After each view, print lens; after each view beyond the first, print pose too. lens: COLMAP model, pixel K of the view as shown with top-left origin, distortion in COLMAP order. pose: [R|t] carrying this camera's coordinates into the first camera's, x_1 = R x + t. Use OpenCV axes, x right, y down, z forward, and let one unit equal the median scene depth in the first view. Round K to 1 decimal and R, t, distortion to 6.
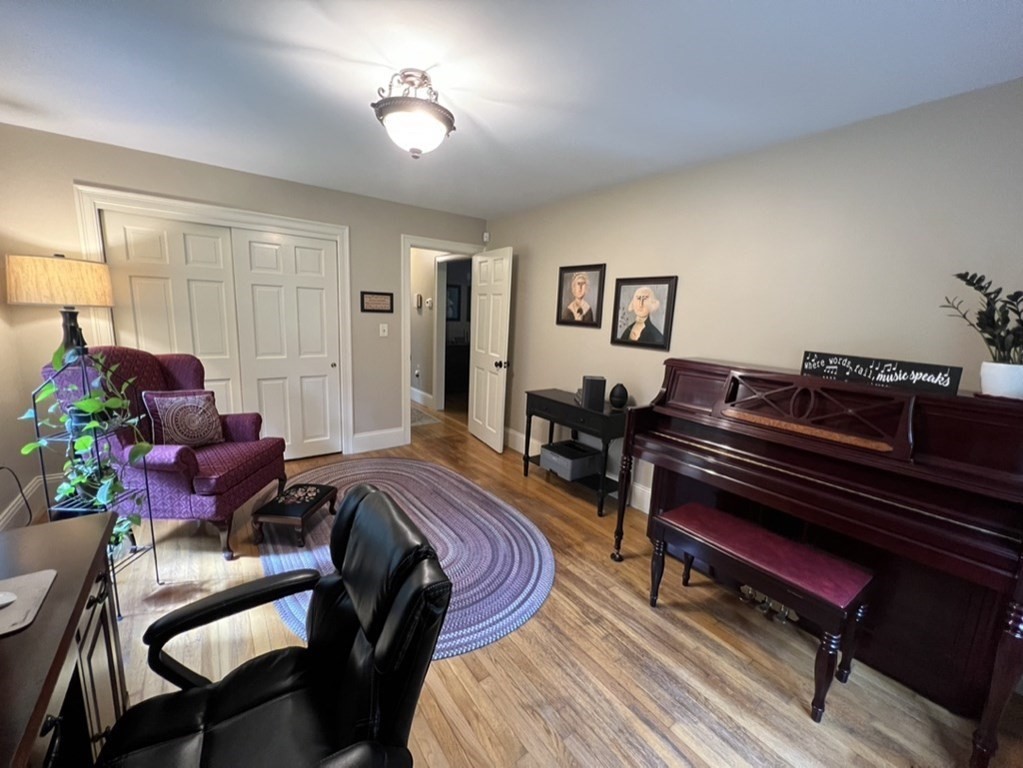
lens RADIAL K [[410.0, 0, 511.4], [0, 410.0, 380.6], [0, 0, 1]] dist [-0.002487, 0.000250]
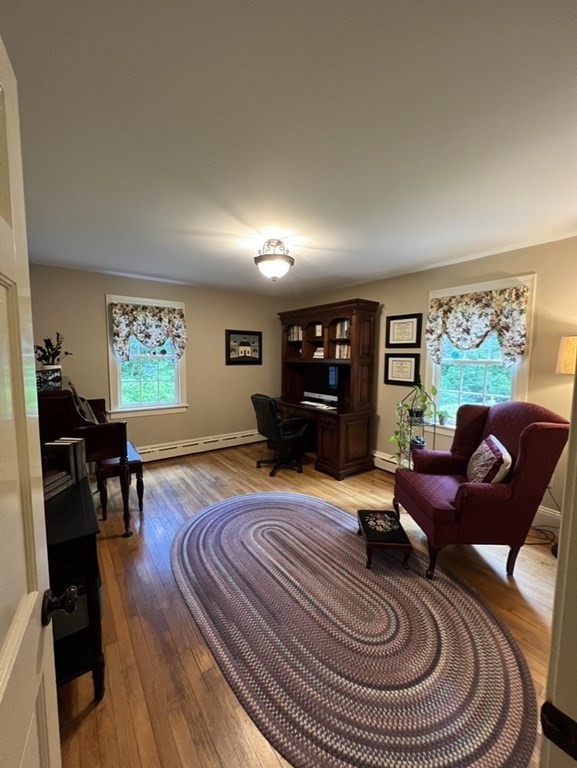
lens RADIAL K [[307.8, 0, 288.1], [0, 307.8, 382.4], [0, 0, 1]] dist [-0.002487, 0.000250]
pose [[-0.998646, -0.051319, 0.008495, -0.235209], [-0.047197, 0.962585, 0.266840, -0.323971], [-0.021871, 0.266077, -0.963704, 1.719772]]
